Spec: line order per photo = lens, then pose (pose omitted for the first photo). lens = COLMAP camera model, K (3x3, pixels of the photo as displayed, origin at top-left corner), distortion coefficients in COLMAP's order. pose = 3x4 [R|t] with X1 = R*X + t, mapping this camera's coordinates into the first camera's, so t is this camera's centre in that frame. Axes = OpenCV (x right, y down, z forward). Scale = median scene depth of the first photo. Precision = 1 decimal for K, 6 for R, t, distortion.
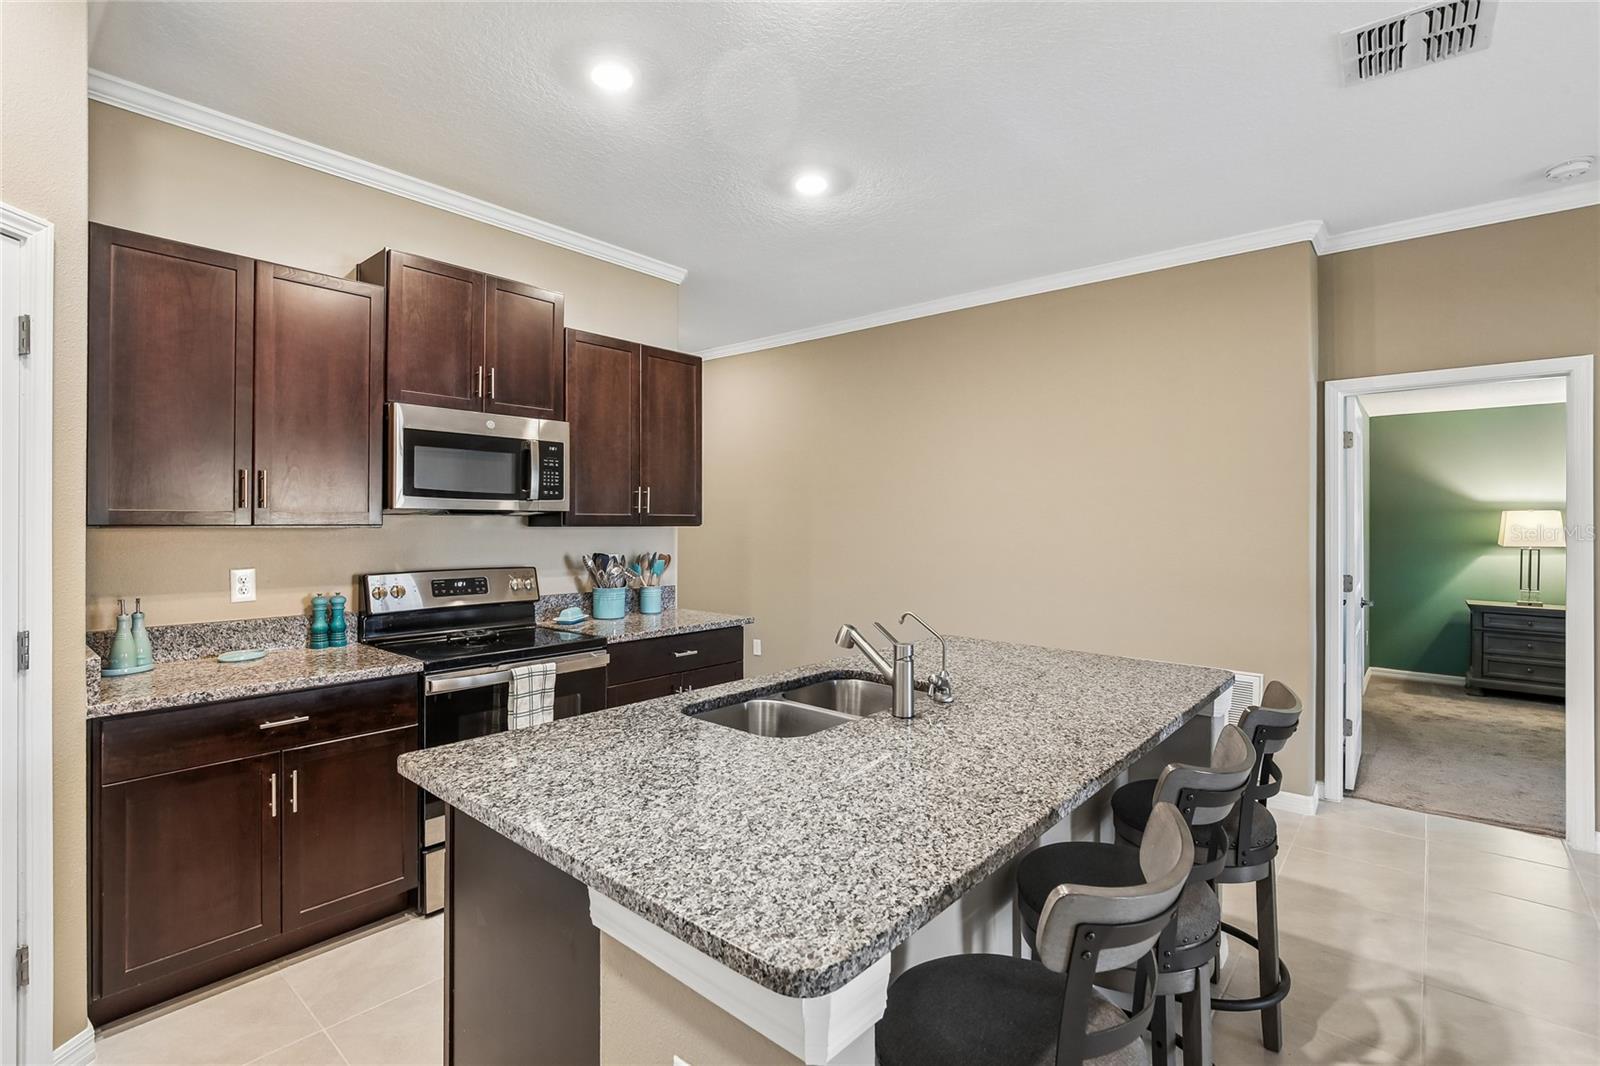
lens RADIAL K [[743.1, 0, 783.8], [0, 743.1, 524.5], [0, 0, 1]] dist [-0.018247, 0.006846]
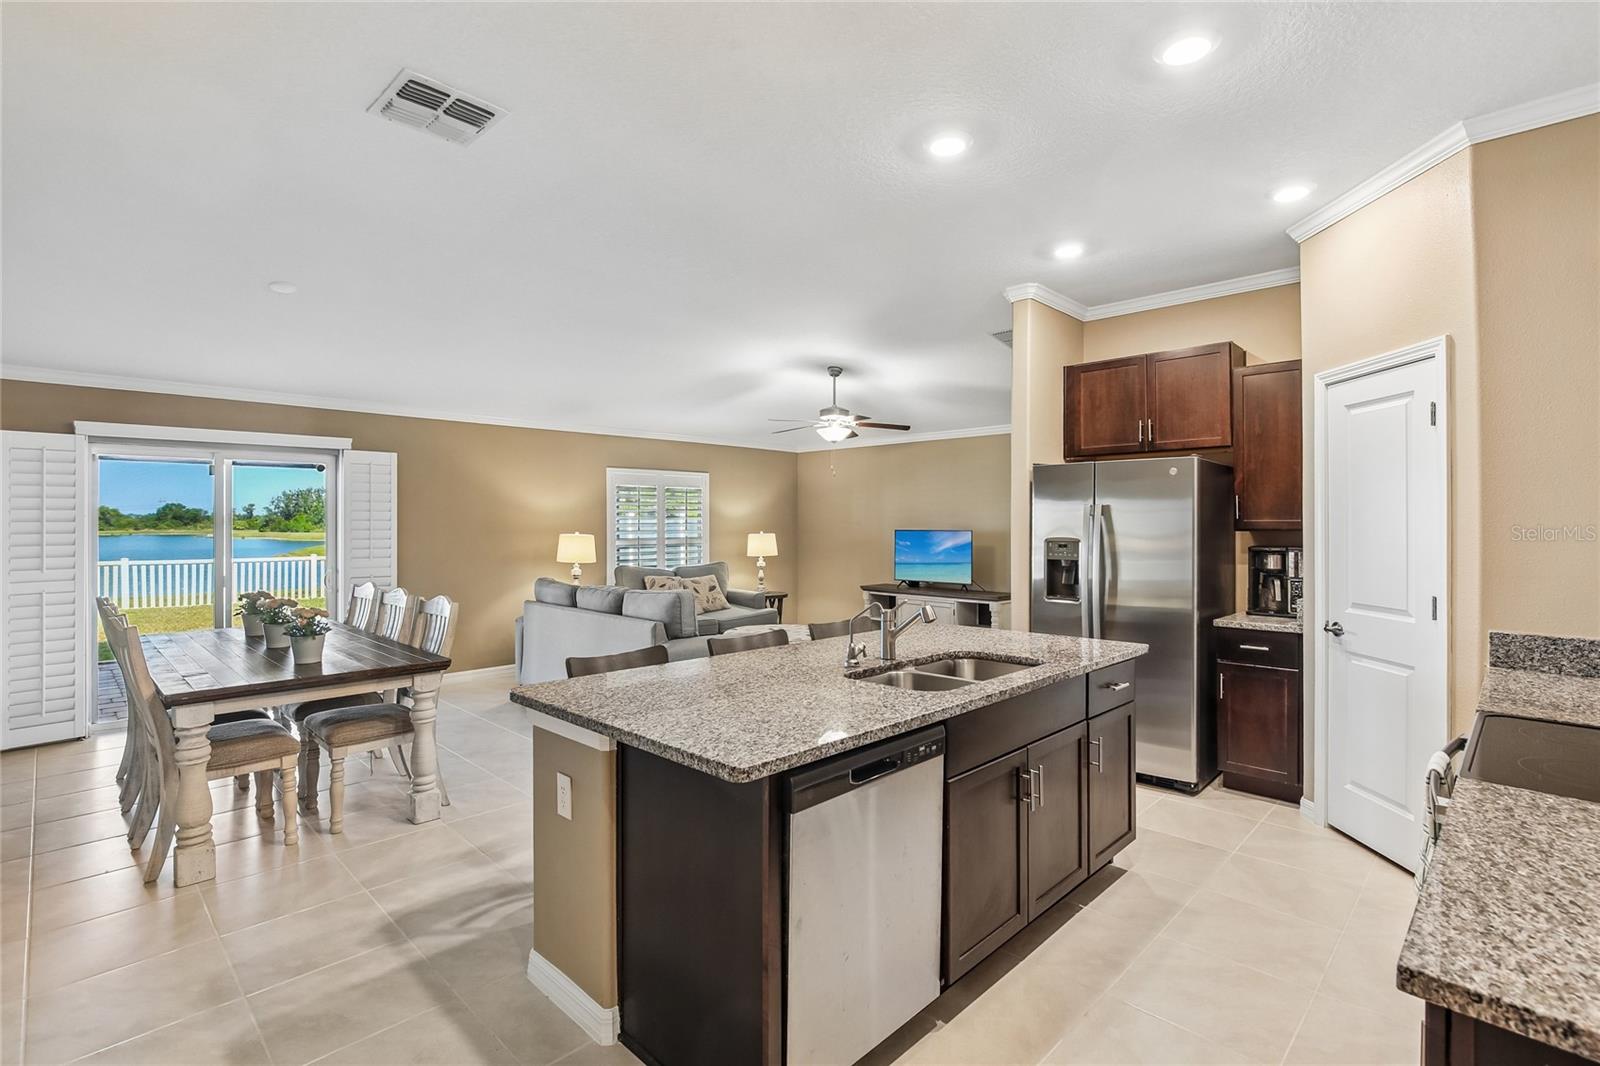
lens RADIAL K [[743.1, 0, 804.5], [0, 743.1, 521.7], [0, 0, 1]] dist [-0.018247, 0.006846]
pose [[-0.998676, -0.004177, 0.051277, 0.145495], [-0.004081, 0.999990, 0.001980, -0.008987], [-0.051285, 0.001768, -0.998683, 1.434641]]
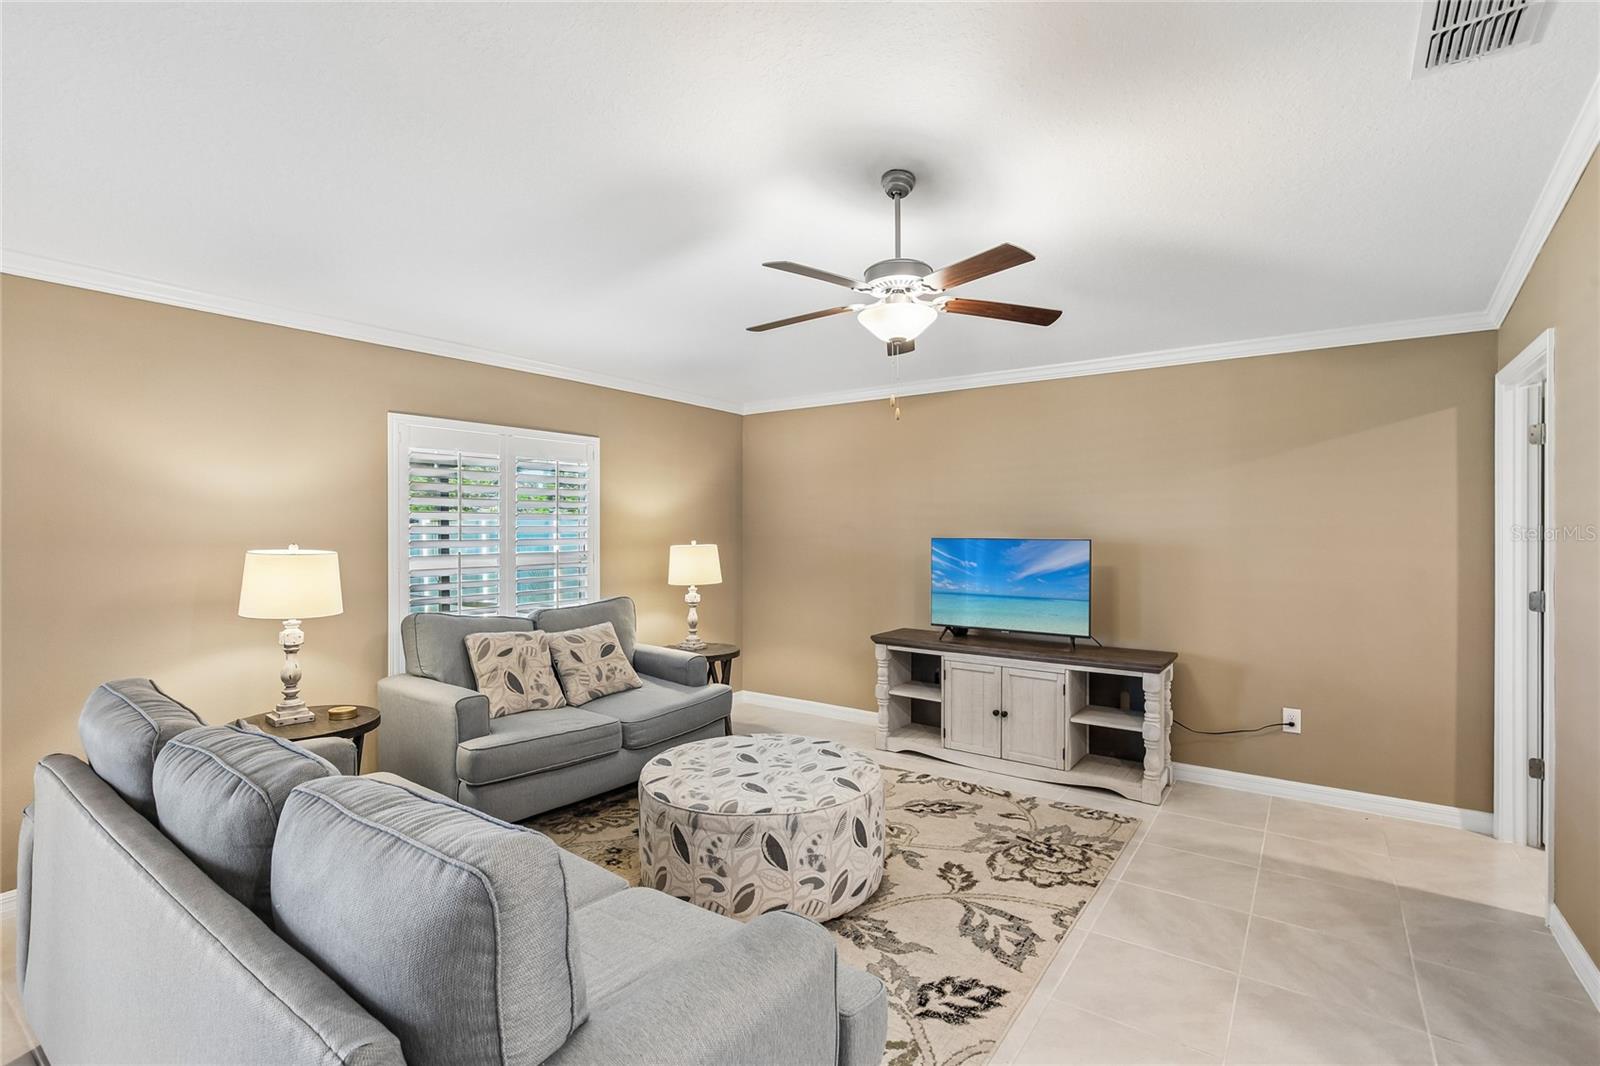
lens RADIAL K [[743.1, 0, 808.5], [0, 743.1, 528.3], [0, 0, 1]] dist [-0.018247, 0.006846]
pose [[-0.993752, -0.005263, -0.111483, 0.373788], [-0.005677, 0.999978, 0.003394, -0.000857], [0.111463, 0.004005, -0.993760, 0.311526]]
